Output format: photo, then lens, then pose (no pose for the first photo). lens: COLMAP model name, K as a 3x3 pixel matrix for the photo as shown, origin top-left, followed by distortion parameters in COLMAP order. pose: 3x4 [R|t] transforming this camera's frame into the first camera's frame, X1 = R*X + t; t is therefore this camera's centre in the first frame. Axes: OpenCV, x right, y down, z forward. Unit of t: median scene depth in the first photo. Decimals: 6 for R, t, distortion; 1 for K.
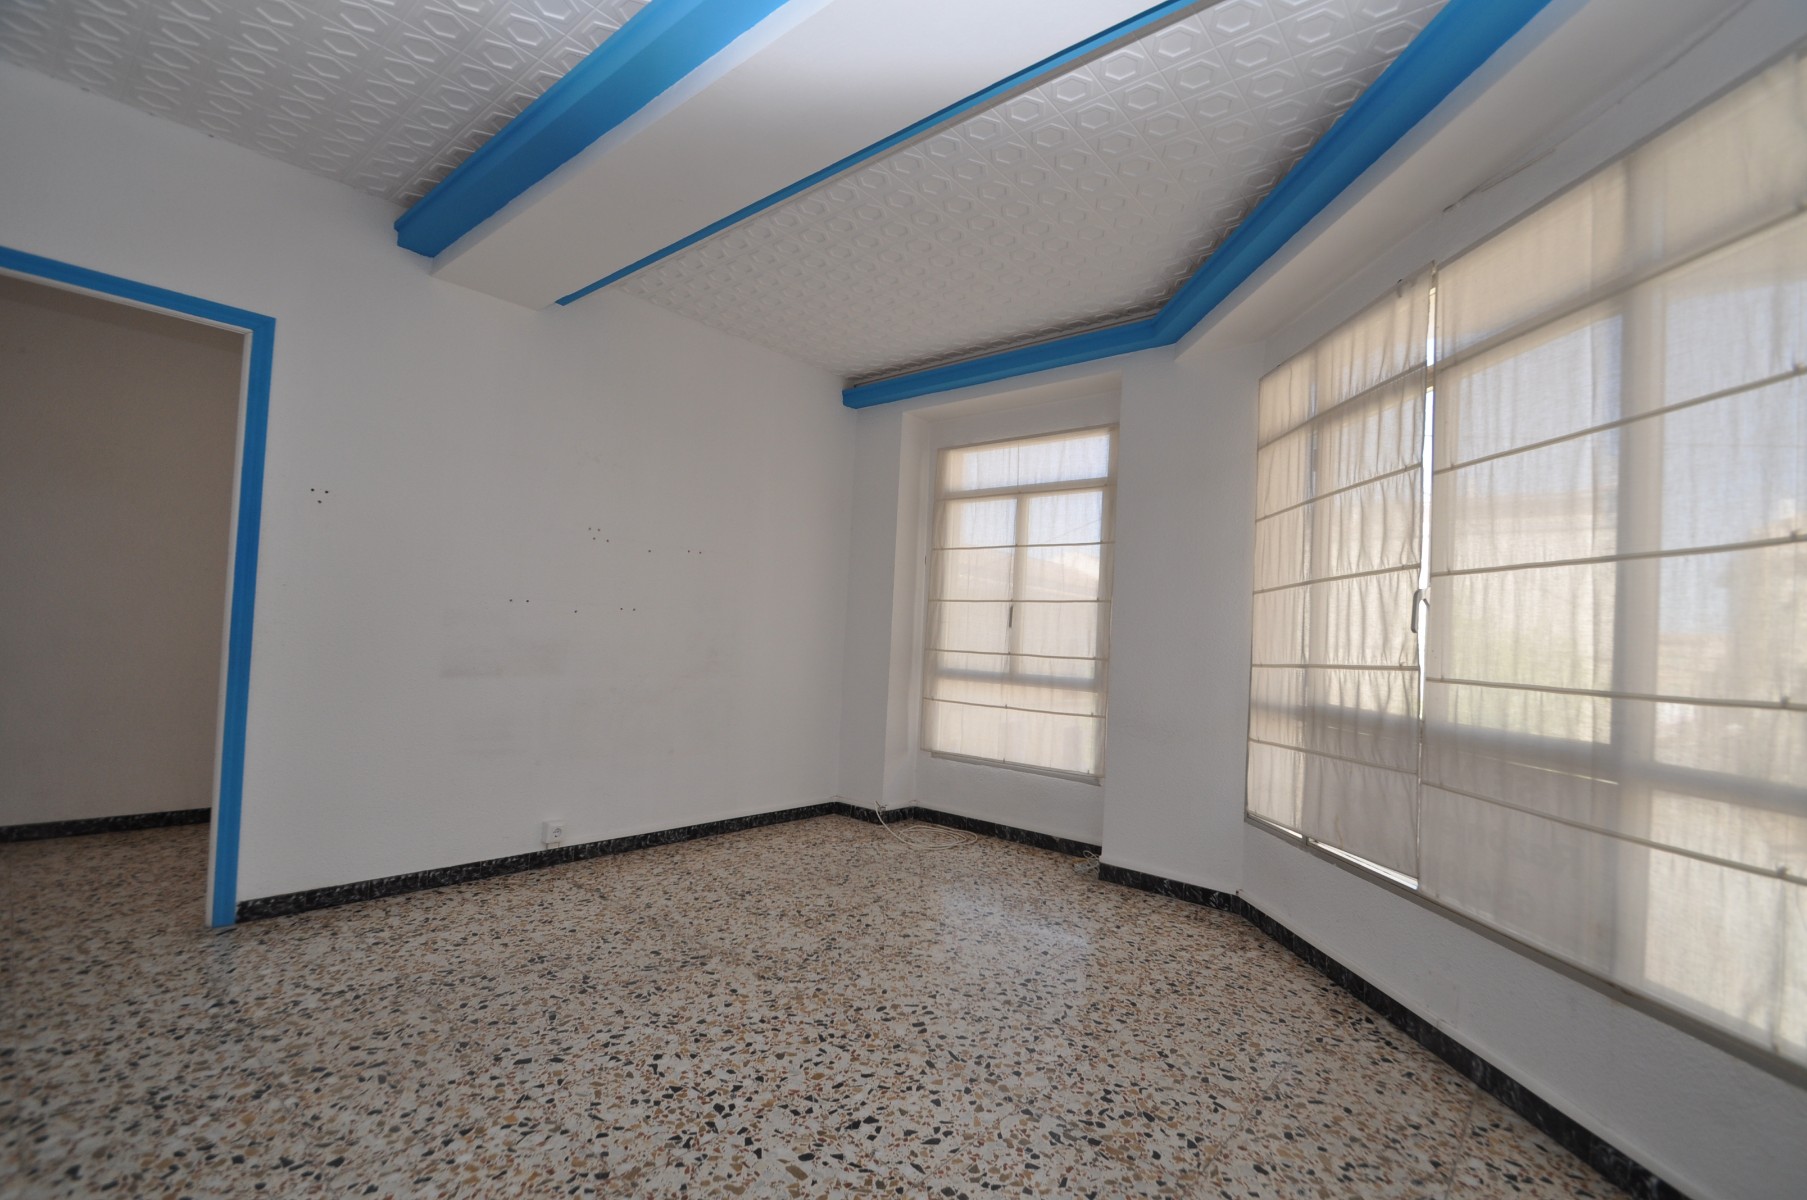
lens RADIAL K [[789.2, 0, 905.1], [0, 789.2, 625.2], [0, 0, 1]] dist [0.022348, -0.023248]
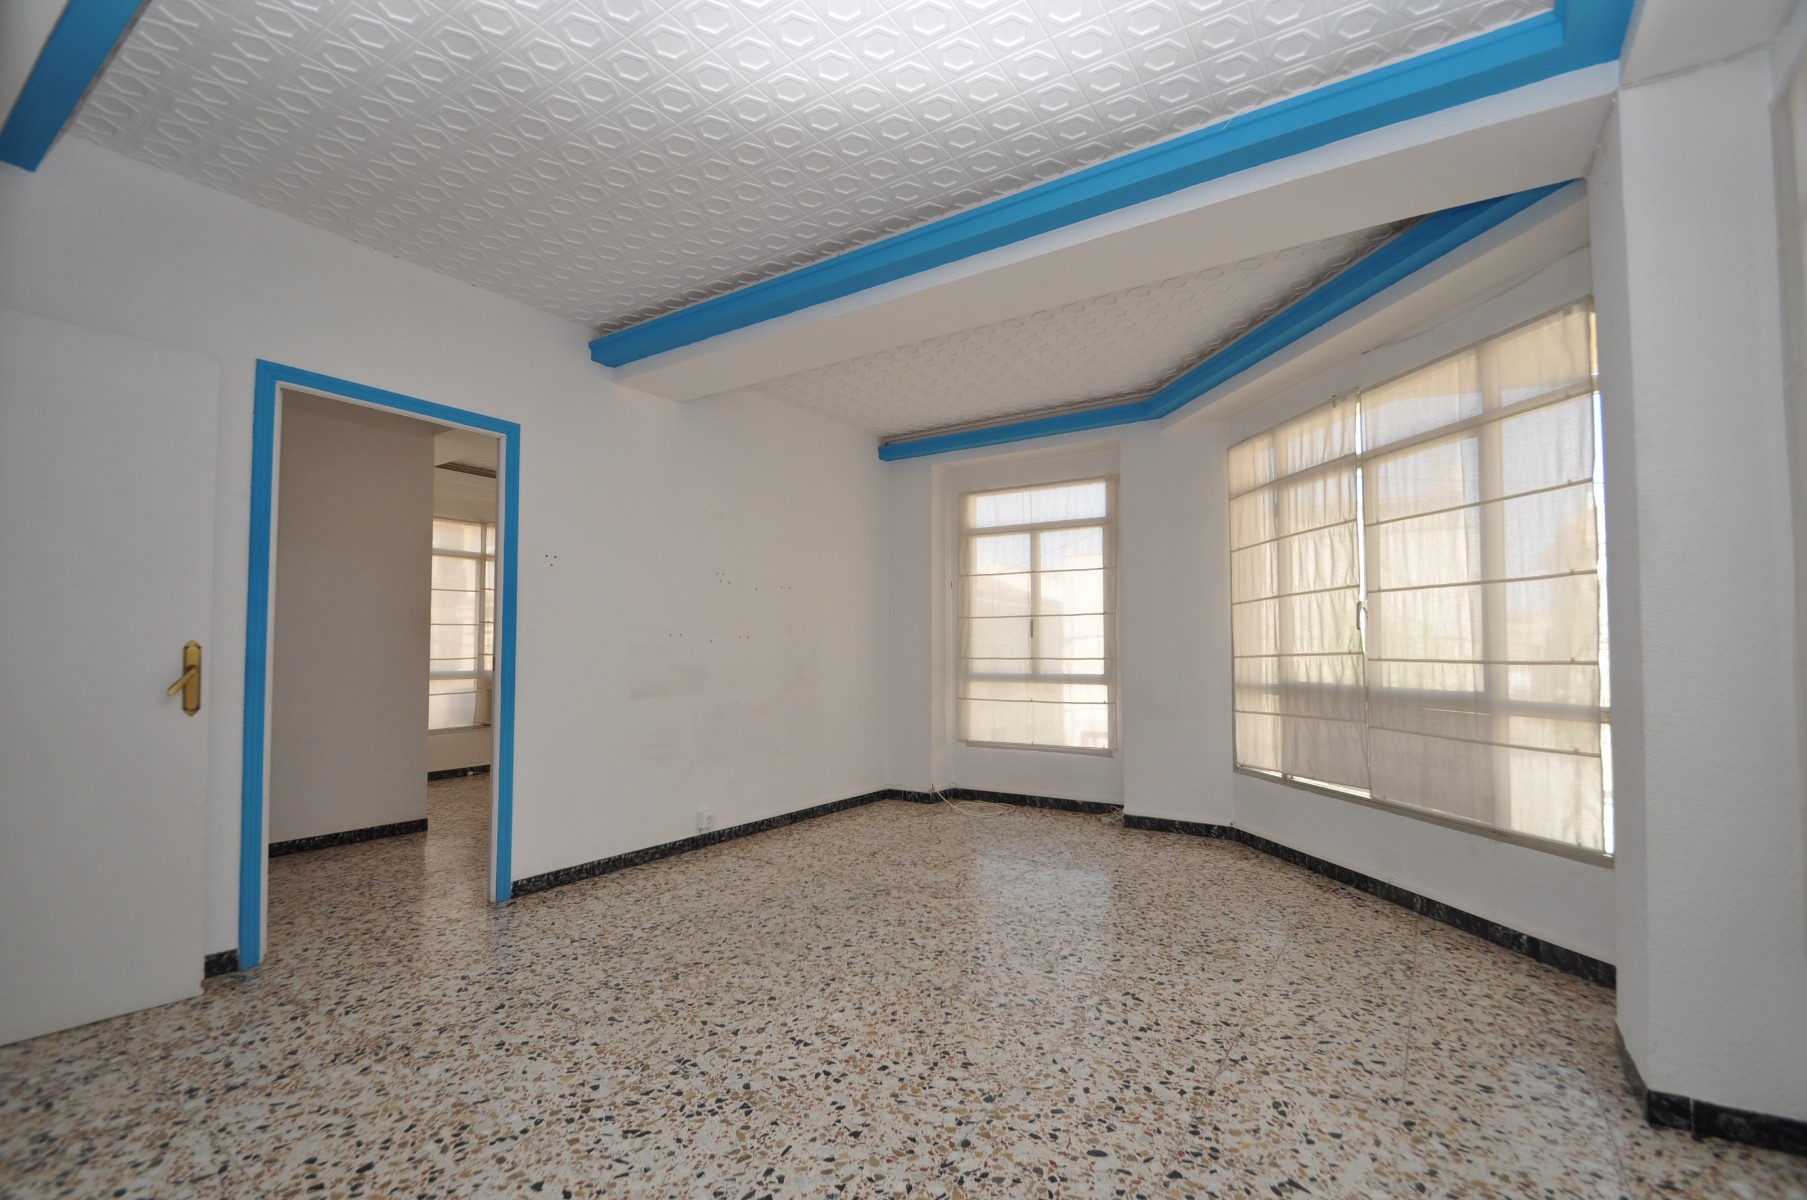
lens RADIAL K [[789.2, 0, 905.1], [0, 789.2, 625.2], [0, 0, 1]] dist [0.022348, -0.023248]
pose [[0.991488, -0.044525, 0.122349, -0.411993], [0.046088, 0.998888, -0.009975, -0.024318], [-0.121769, 0.015528, 0.992437, -0.410910]]
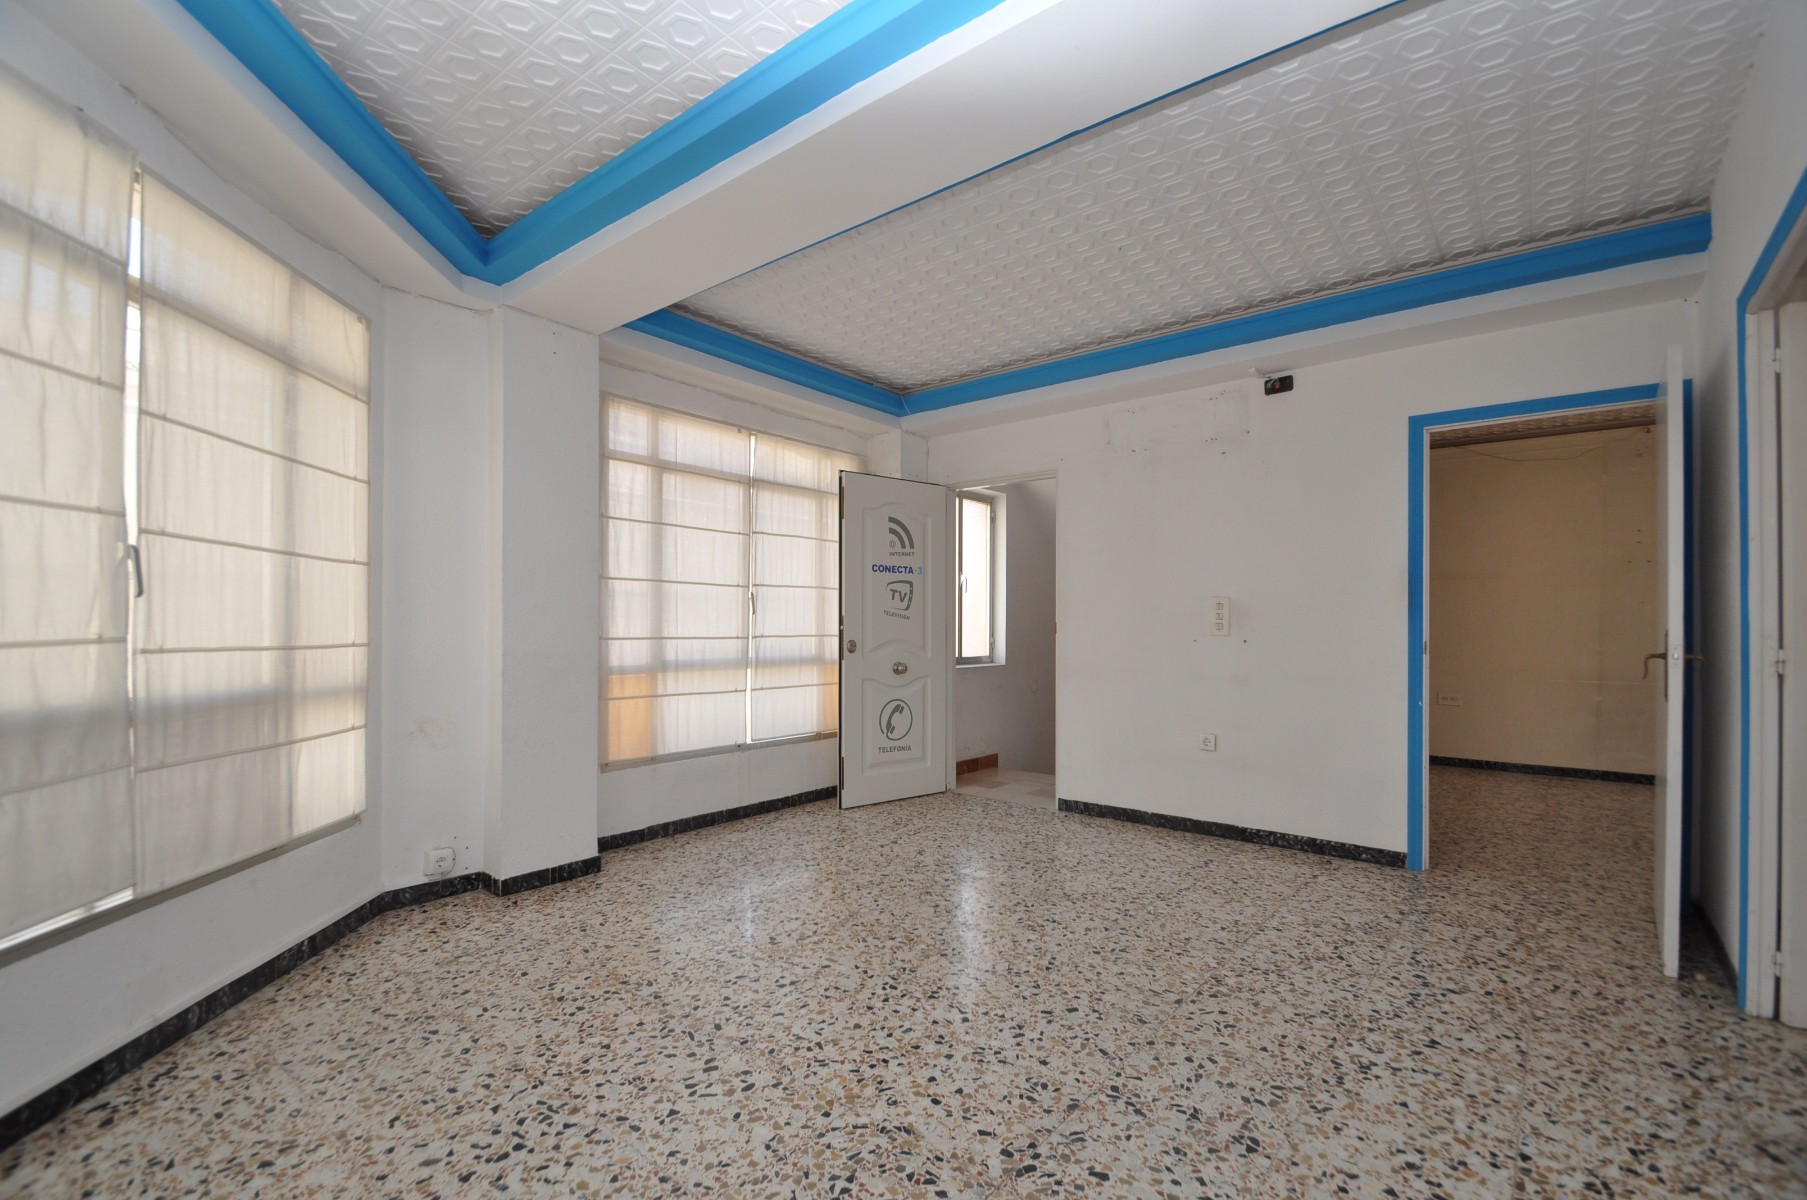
lens RADIAL K [[789.2, 0, 905.1], [0, 789.2, 625.2], [0, 0, 1]] dist [0.022348, -0.023248]
pose [[-0.998377, -0.052109, -0.022989, -0.147954], [-0.051542, 0.998368, -0.024603, 0.017493], [0.024234, -0.023379, -0.999433, 1.833293]]
